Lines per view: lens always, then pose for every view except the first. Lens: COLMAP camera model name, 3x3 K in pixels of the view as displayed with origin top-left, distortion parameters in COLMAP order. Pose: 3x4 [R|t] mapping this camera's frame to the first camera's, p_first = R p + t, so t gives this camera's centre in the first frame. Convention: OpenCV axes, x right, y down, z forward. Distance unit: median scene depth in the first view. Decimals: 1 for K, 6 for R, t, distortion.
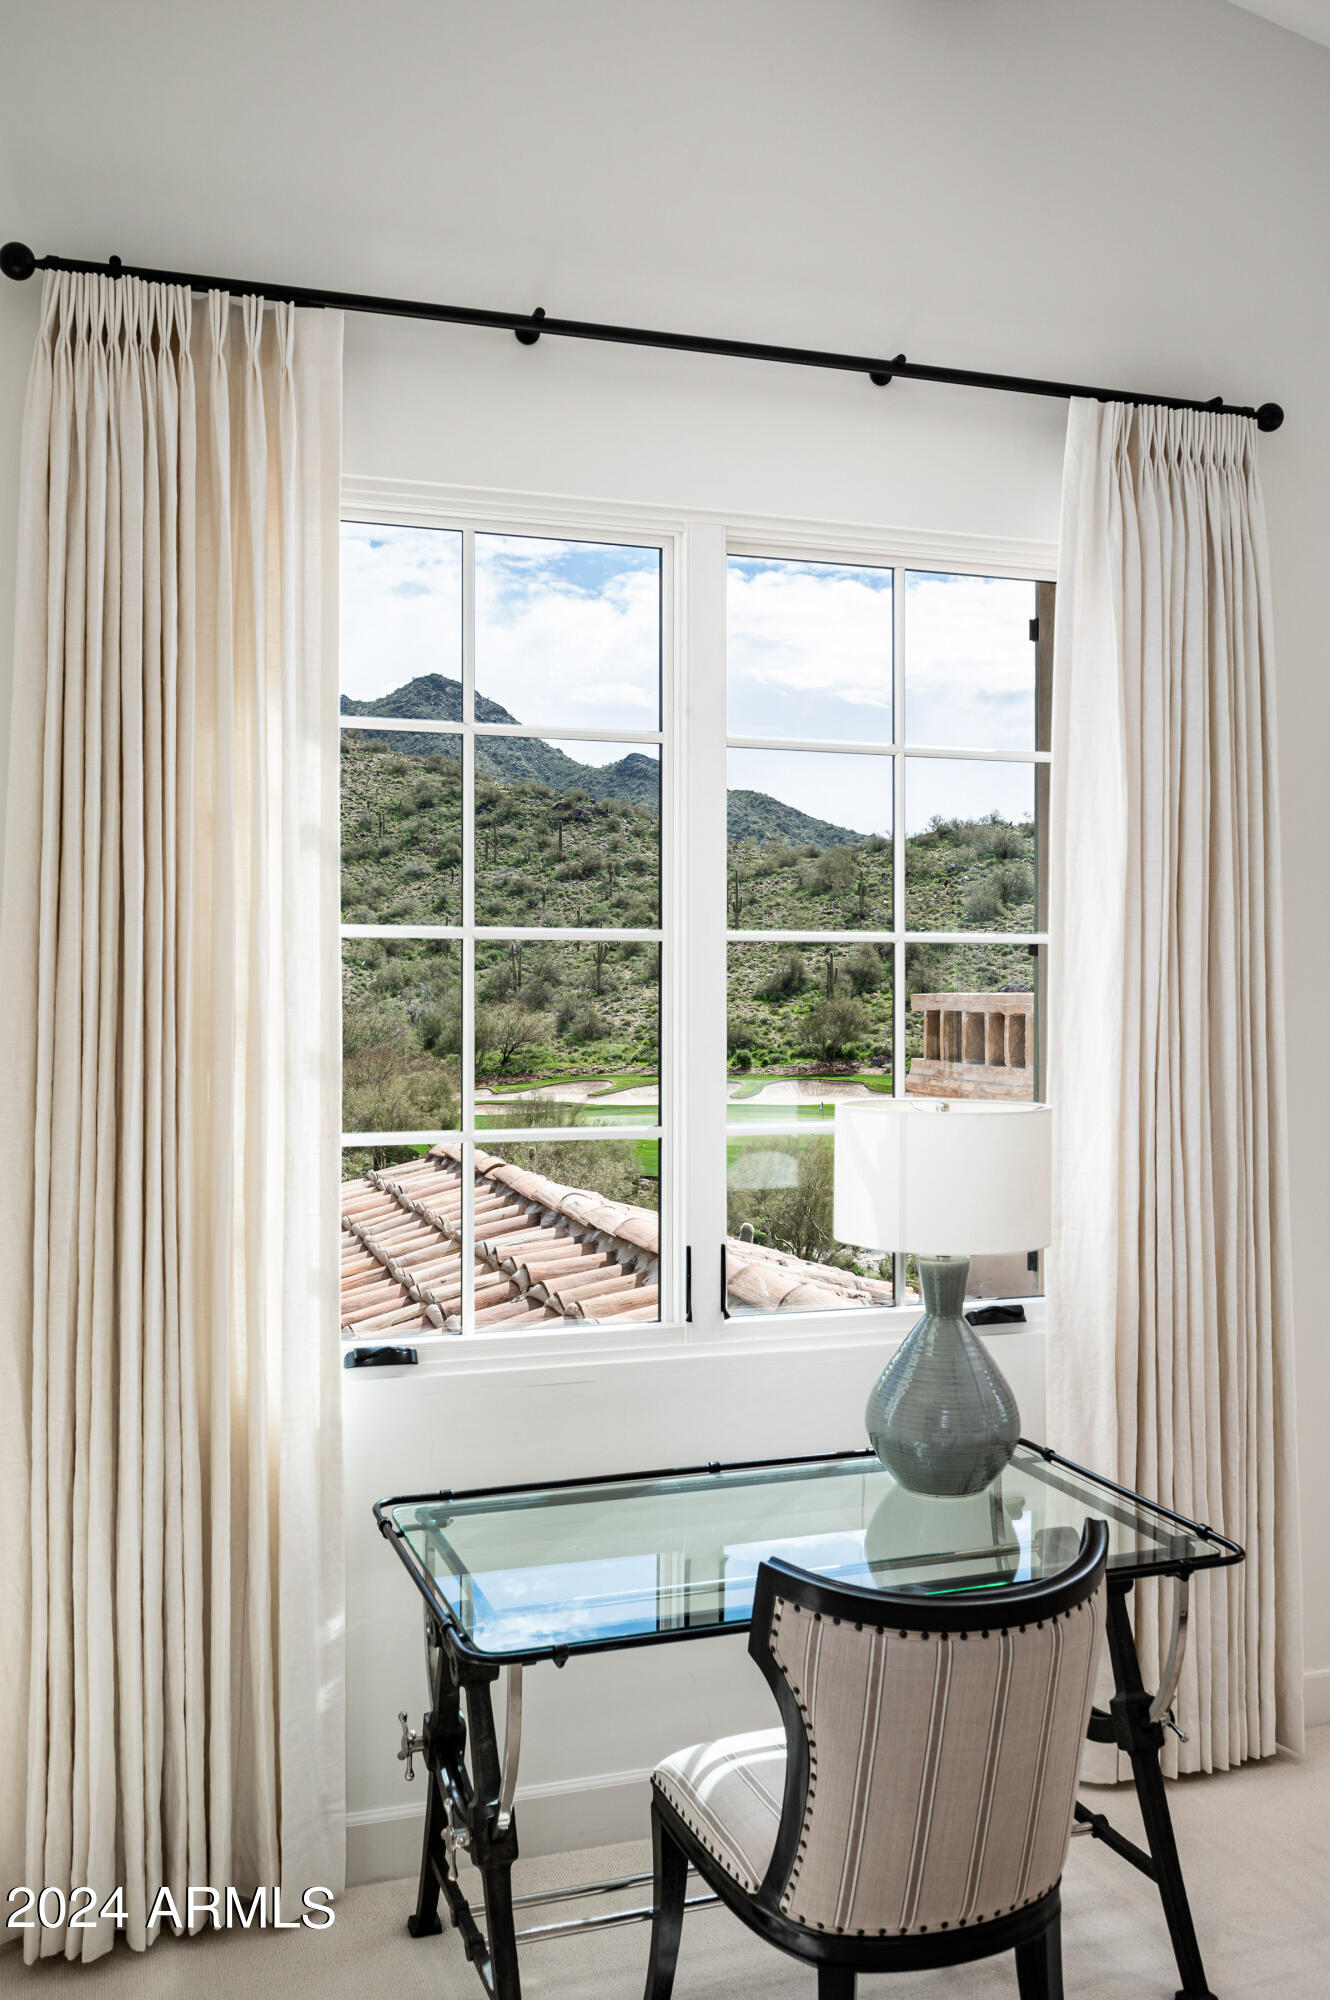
lens RADIAL K [[1719.6, 0, 671.2], [0, 1719.6, 1000.7], [0, 0, 1]] dist [-0.008180, -0.003775]
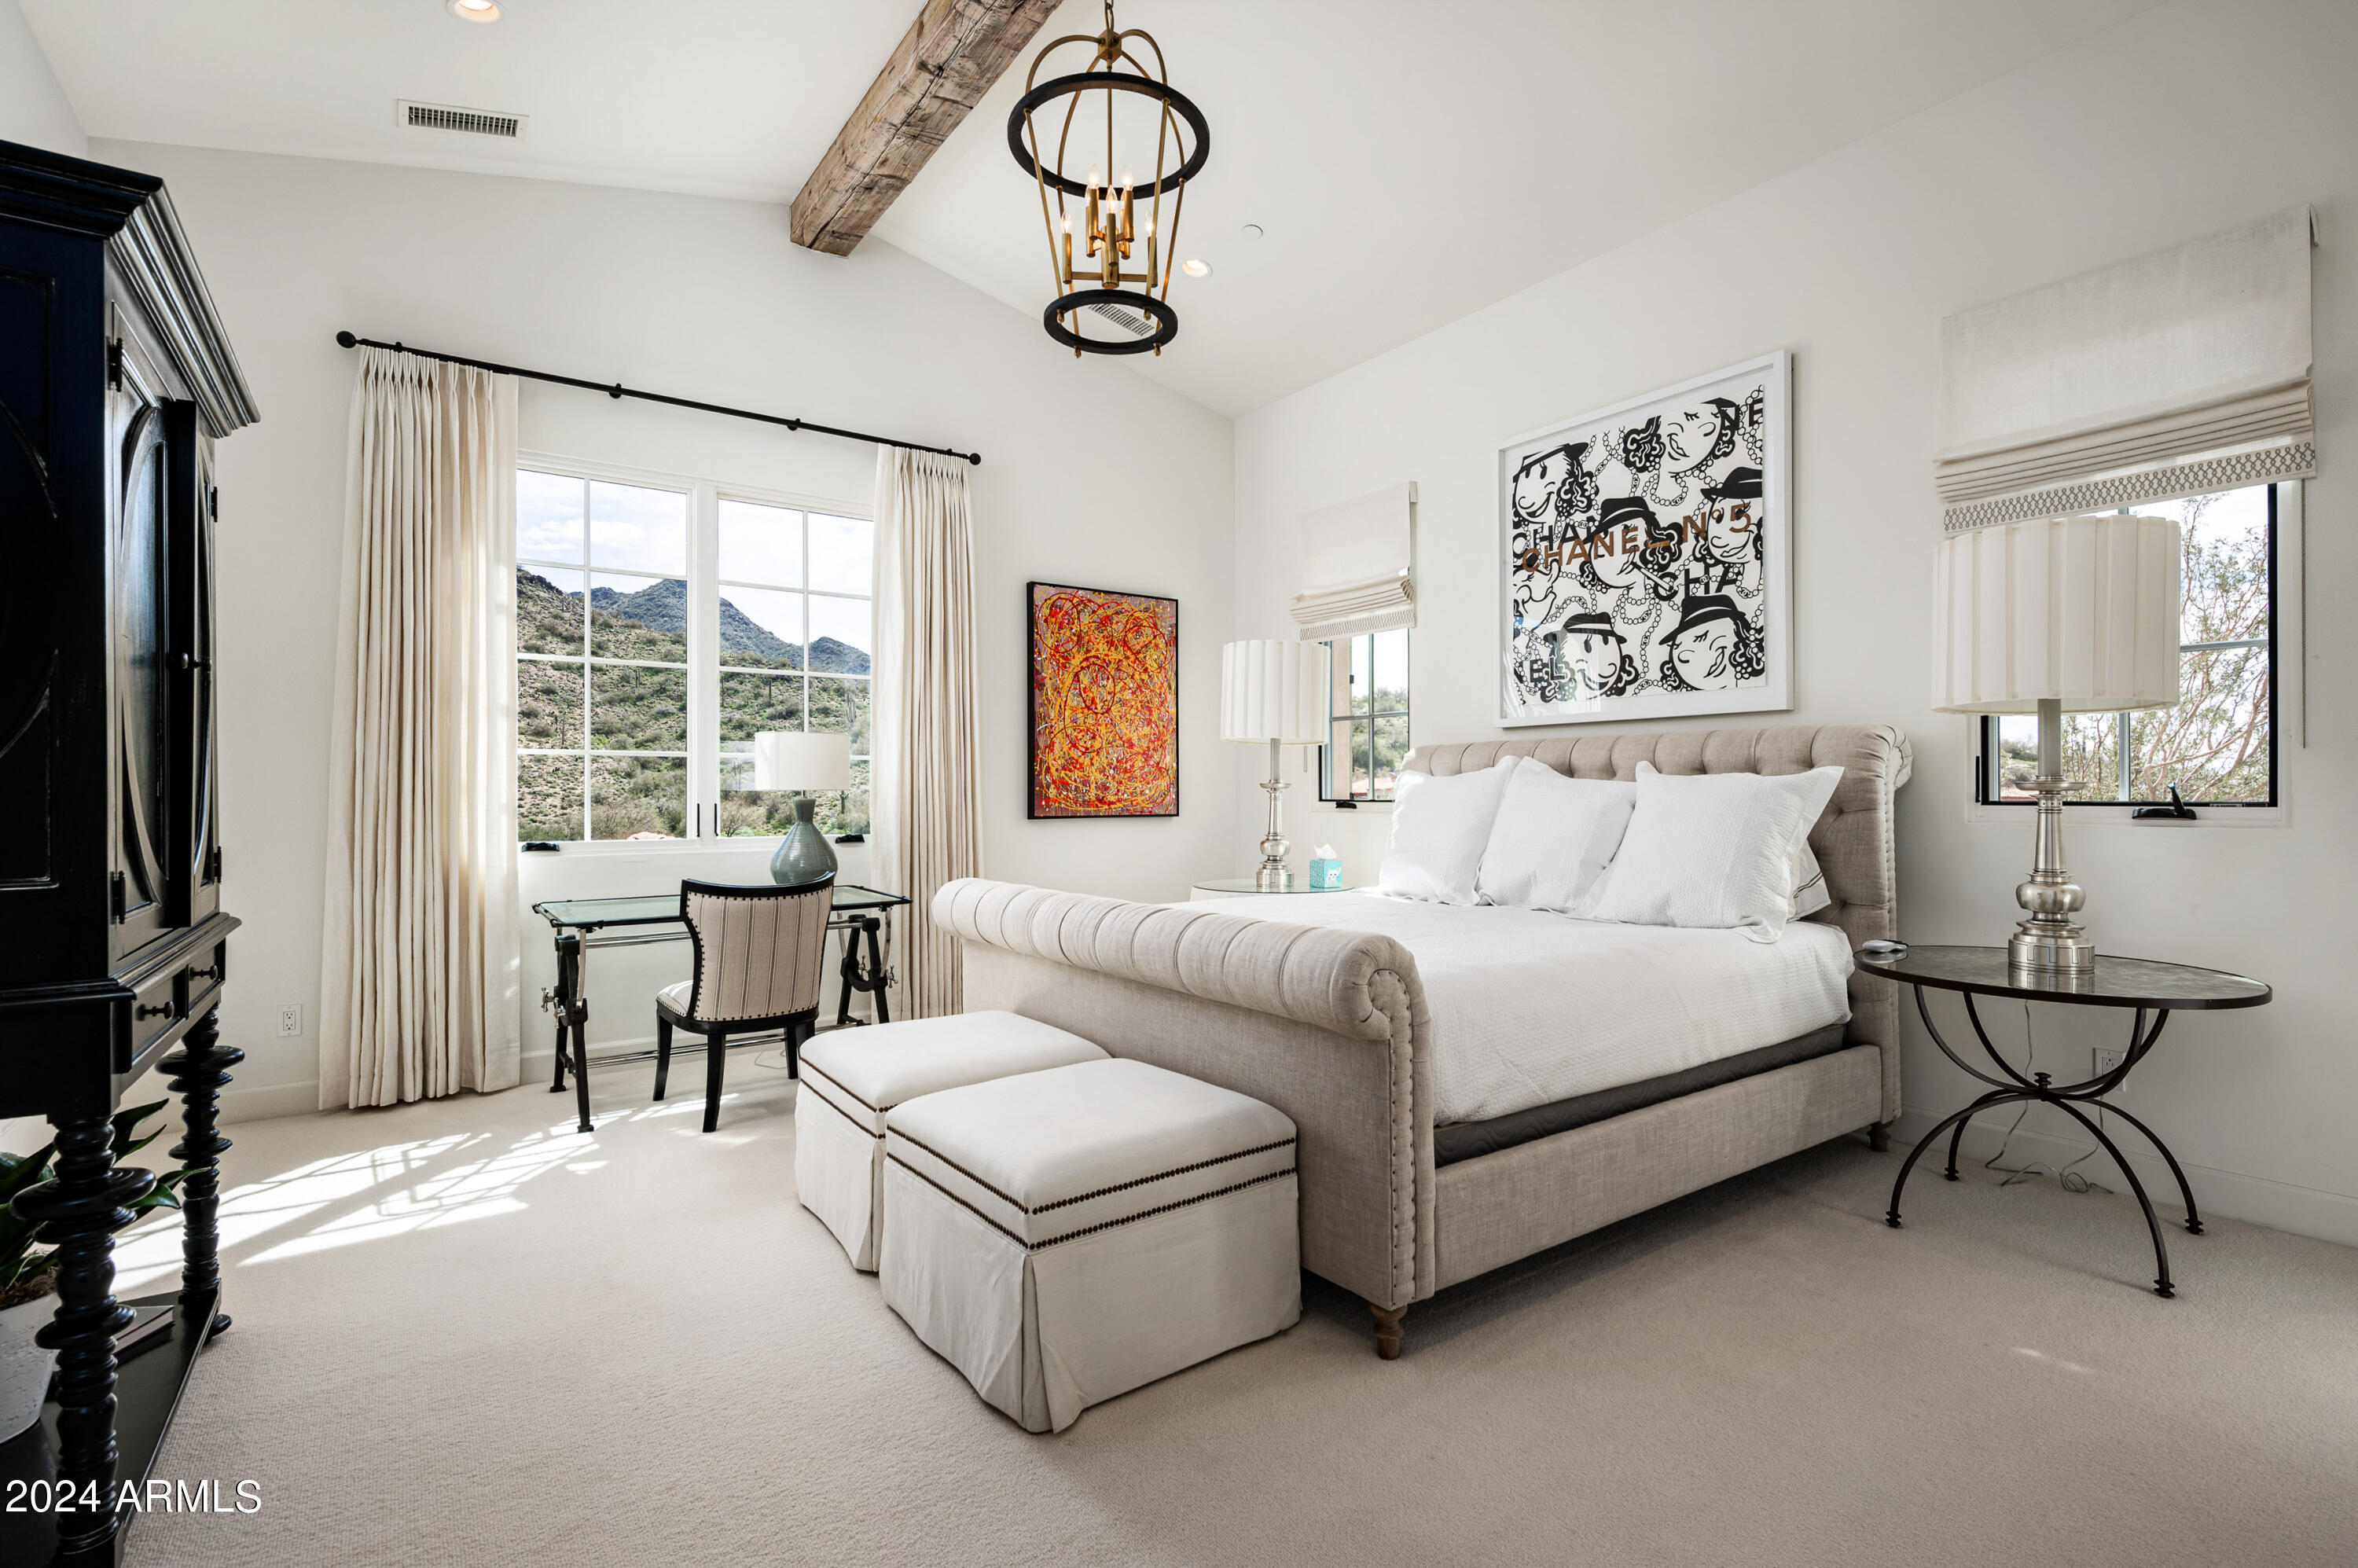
lens RADIAL K [[1125.6, 0, 1223.0], [0, 1125.6, 805.2], [0, 0, 1]] dist [-0.005315, -0.000313]
pose [[0.953591, -0.002657, 0.301092, 0.242336], [0.004380, 0.999978, -0.005050, 0.168536], [-0.301072, 0.006135, 0.953582, -0.667167]]
